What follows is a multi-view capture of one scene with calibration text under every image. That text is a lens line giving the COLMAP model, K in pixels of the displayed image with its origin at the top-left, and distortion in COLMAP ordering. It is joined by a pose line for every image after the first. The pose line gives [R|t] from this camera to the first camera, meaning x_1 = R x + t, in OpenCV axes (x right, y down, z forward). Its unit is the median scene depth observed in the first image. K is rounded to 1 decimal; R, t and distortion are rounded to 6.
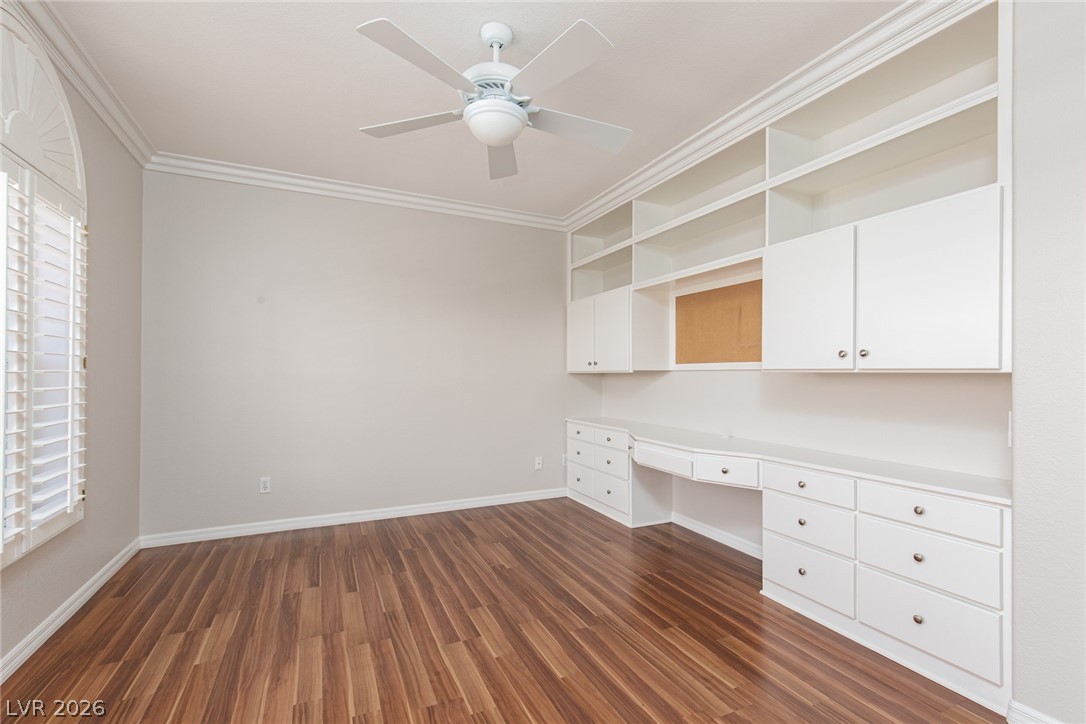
lens RADIAL K [[500.8, 0, 545.3], [0, 500.8, 367.5], [0, 0, 1]] dist [0.002091, 0.000175]
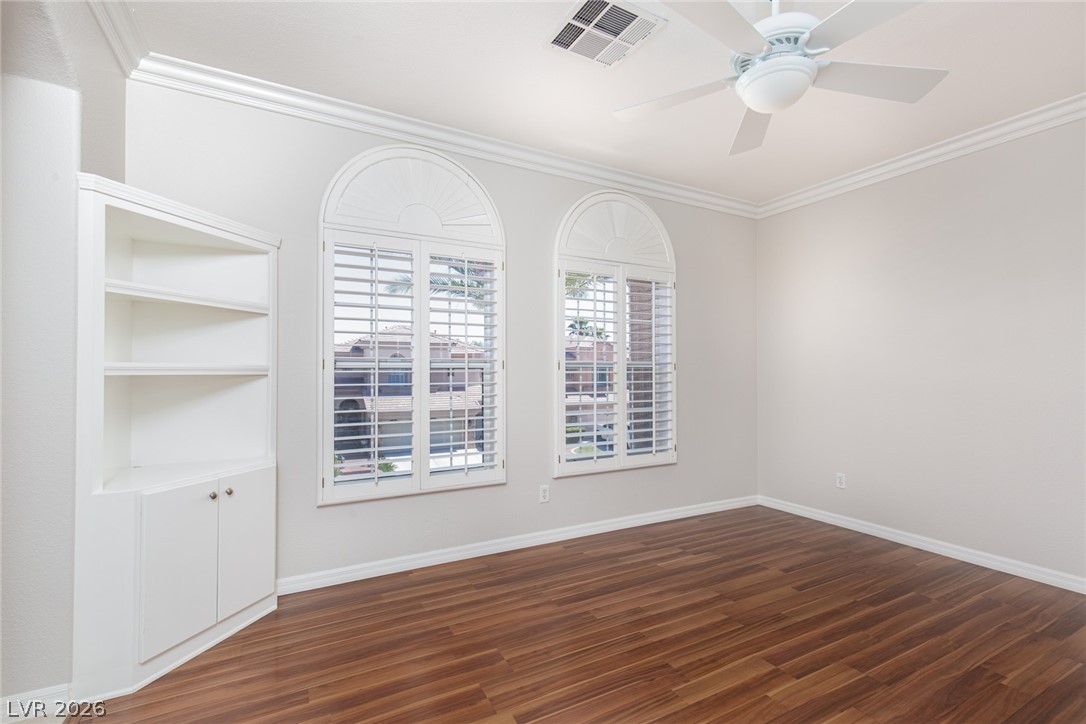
lens RADIAL K [[500.8, 0, 545.3], [0, 500.8, 367.5], [0, 0, 1]] dist [0.002091, 0.000175]
pose [[0.046268, -0.006454, -0.998908, 0.618484], [0.006269, 0.999961, -0.006171, 0.002300], [0.998909, -0.005977, 0.046307, 0.458362]]
